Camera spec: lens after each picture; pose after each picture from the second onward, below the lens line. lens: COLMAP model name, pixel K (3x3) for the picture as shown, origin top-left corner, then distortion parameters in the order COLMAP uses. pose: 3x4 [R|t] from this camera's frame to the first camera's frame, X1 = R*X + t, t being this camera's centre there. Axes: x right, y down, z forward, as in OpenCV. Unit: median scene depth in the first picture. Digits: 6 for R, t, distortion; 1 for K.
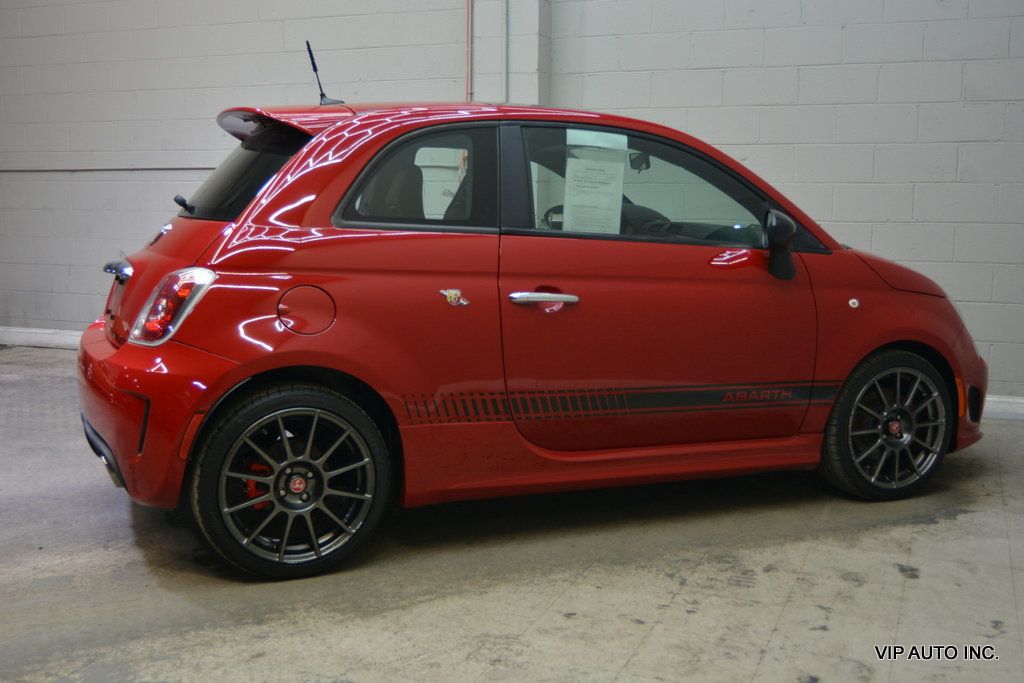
lens RADIAL K [[1114.3, 0, 512.0], [0, 1114.3, 341.5], [0, 0, 1]] dist [-0.012055, -0.003832]
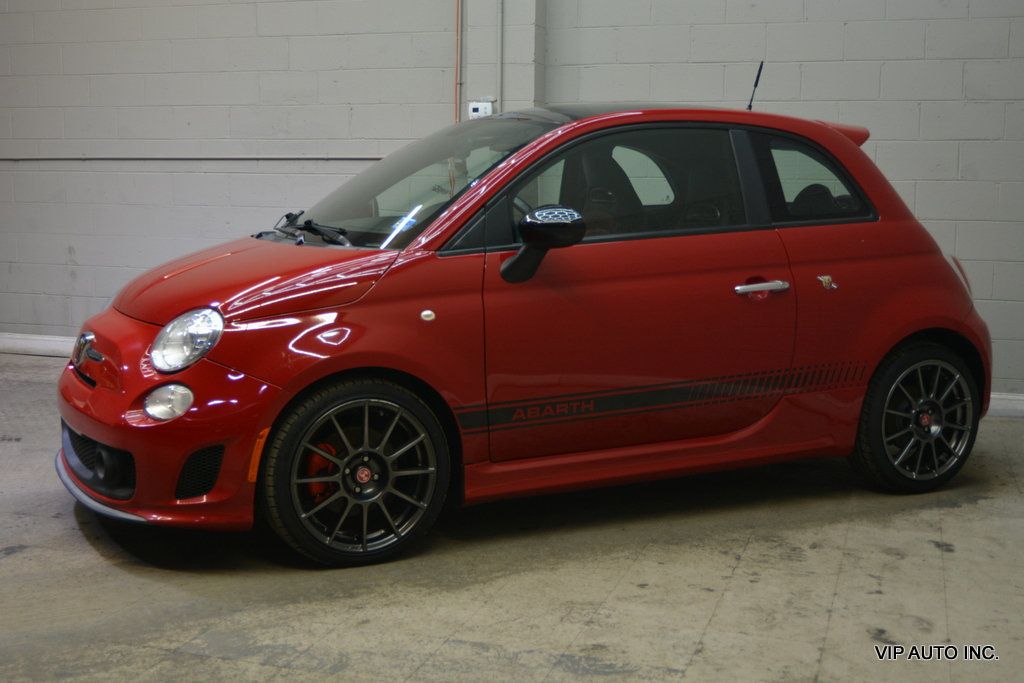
lens RADIAL K [[1264.4, 0, 512.0], [0, 1264.4, 341.5], [0, 0, 1]] dist [-0.021706, 0.010493]
pose [[0.997074, -0.001646, 0.076429, -0.147630], [0.002569, 0.999925, -0.011977, 0.025355], [-0.076404, 0.012139, 0.997003, -0.171115]]
